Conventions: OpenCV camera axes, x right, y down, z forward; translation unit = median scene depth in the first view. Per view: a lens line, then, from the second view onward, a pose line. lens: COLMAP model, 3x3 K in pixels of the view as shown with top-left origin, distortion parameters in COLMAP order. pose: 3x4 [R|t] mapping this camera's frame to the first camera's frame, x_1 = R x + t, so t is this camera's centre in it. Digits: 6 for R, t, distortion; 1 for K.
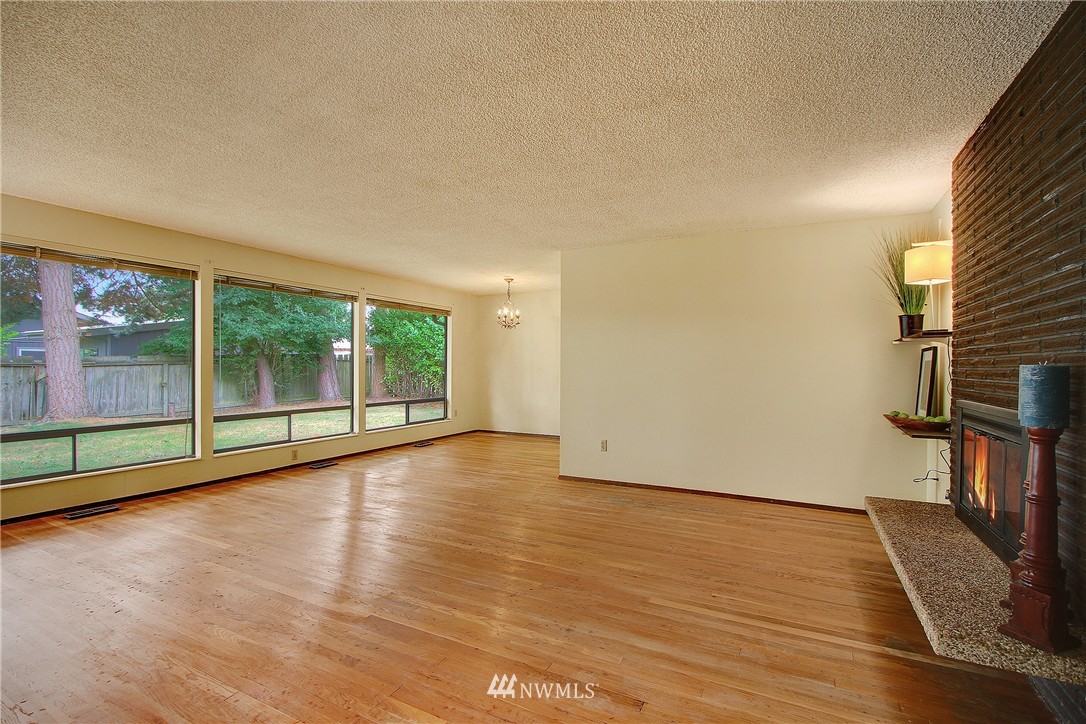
lens RADIAL K [[509.6, 0, 540.0], [0, 509.6, 365.7], [0, 0, 1]] dist [-0.017575, -0.000220]
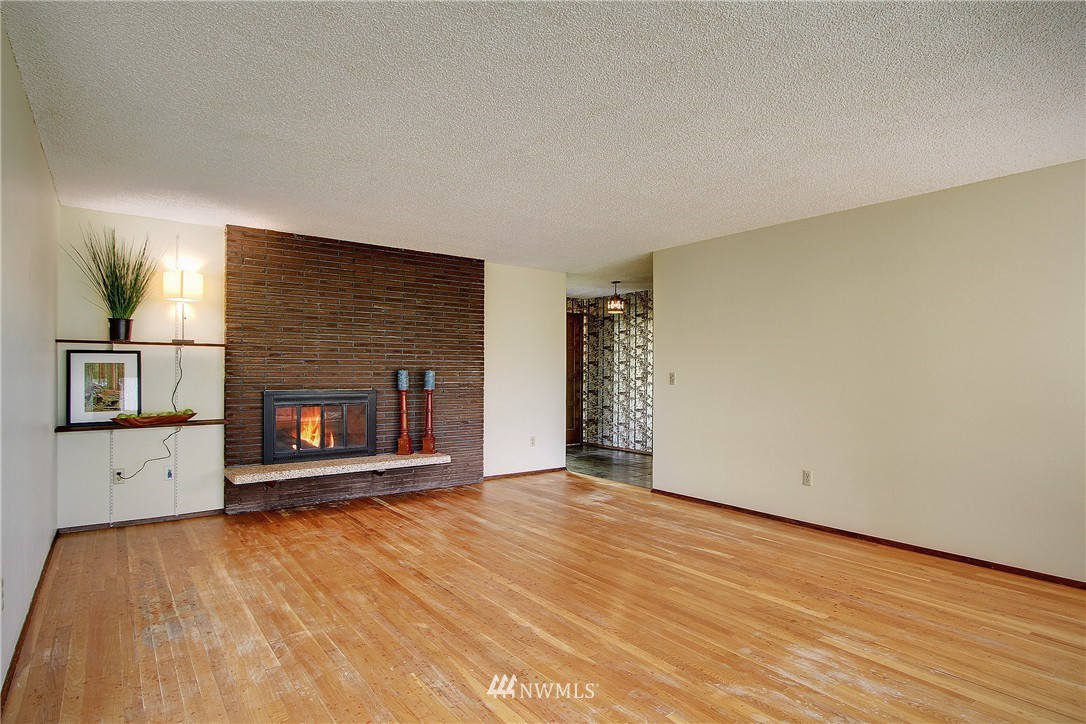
lens RADIAL K [[587.7, 0, 540.5], [0, 587.7, 367.1], [0, 0, 1]] dist [-0.002144, -0.000159]
pose [[-0.898330, -0.009700, 0.439214, -0.541479], [-0.011701, 0.999930, -0.001848, -0.010032], [-0.439165, -0.006799, -0.898381, 1.655112]]
